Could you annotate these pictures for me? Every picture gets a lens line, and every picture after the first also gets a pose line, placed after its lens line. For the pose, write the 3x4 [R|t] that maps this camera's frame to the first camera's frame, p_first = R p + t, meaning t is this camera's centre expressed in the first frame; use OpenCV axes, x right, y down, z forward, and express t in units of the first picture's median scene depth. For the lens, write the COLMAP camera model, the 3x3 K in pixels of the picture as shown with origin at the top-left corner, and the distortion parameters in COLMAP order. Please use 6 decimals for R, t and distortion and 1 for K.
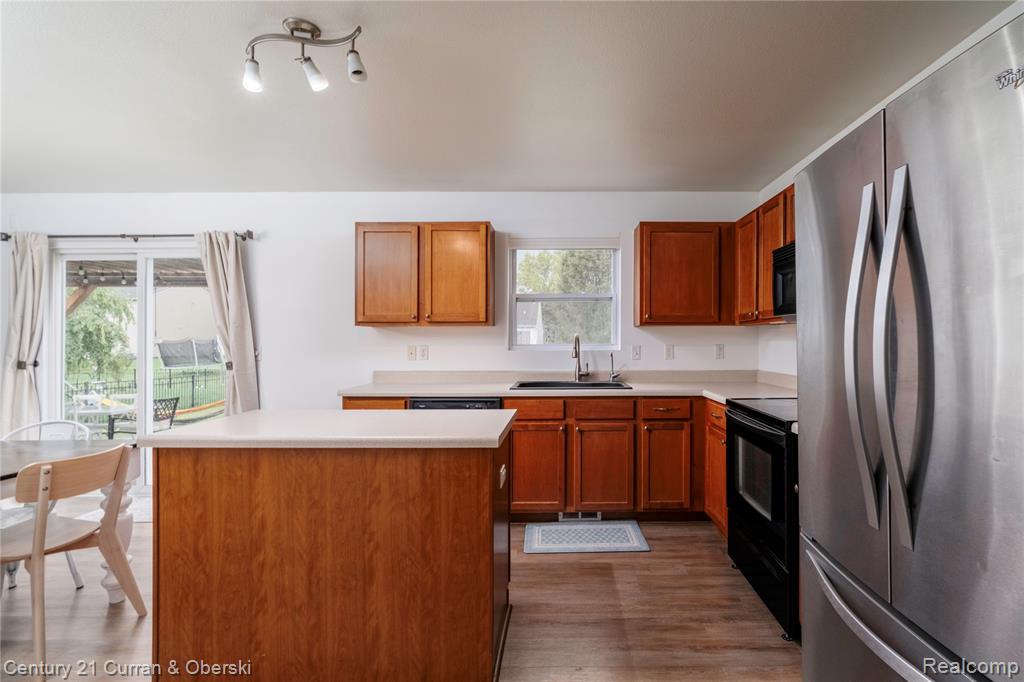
lens RADIAL K [[491.5, 0, 563.2], [0, 491.5, 342.4], [0, 0, 1]] dist [-0.026052, 0.014017]
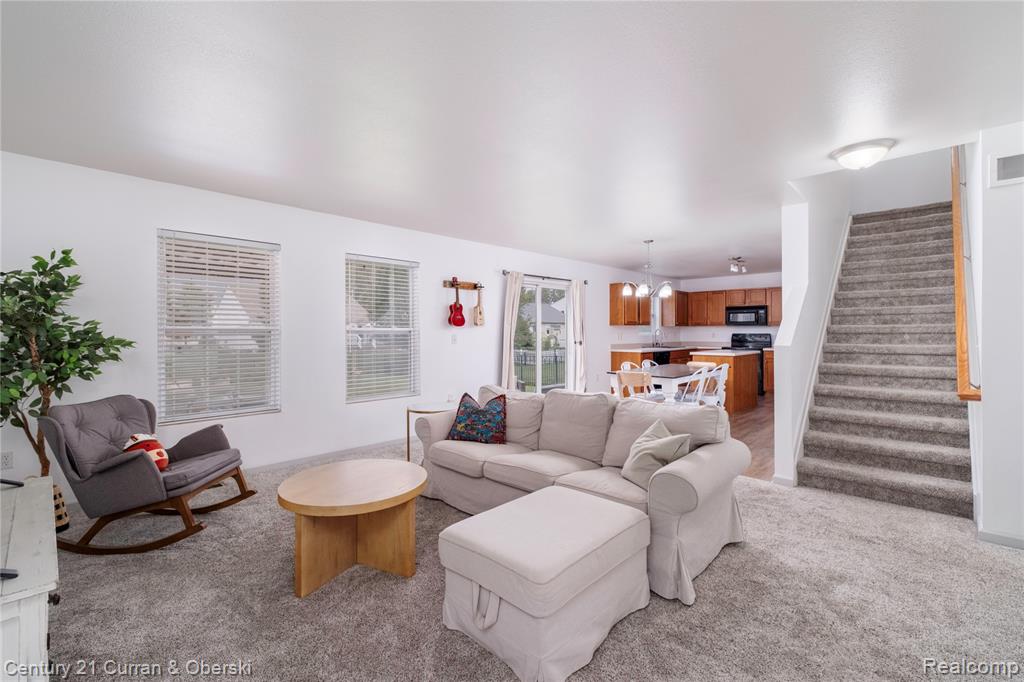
lens RADIAL K [[442.3, 0, 512.0], [0, 442.3, 341.0], [0, 0, 1]] dist [0.000826, 0.000240]
pose [[0.693752, -0.014872, 0.720060, -2.703945], [-0.001415, 0.999757, 0.022012, -0.004739], [-0.720213, -0.016290, 0.693562, -0.155502]]
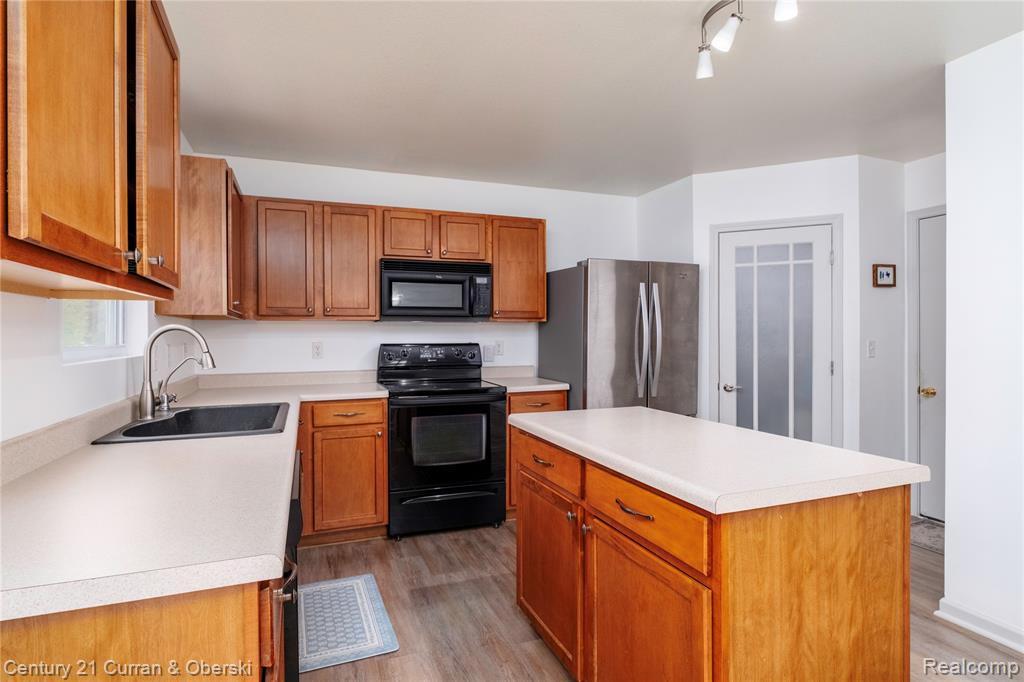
lens RADIAL K [[536.1, 0, 512.0], [0, 536.1, 341.0], [0, 0, 1]] dist [-0.005431, -0.000760]
pose [[-0.365660, -0.007853, 0.930715, -0.744093], [0.001931, 0.999956, 0.009196, -0.008981], [-0.930746, 0.005160, -0.365629, 1.004696]]
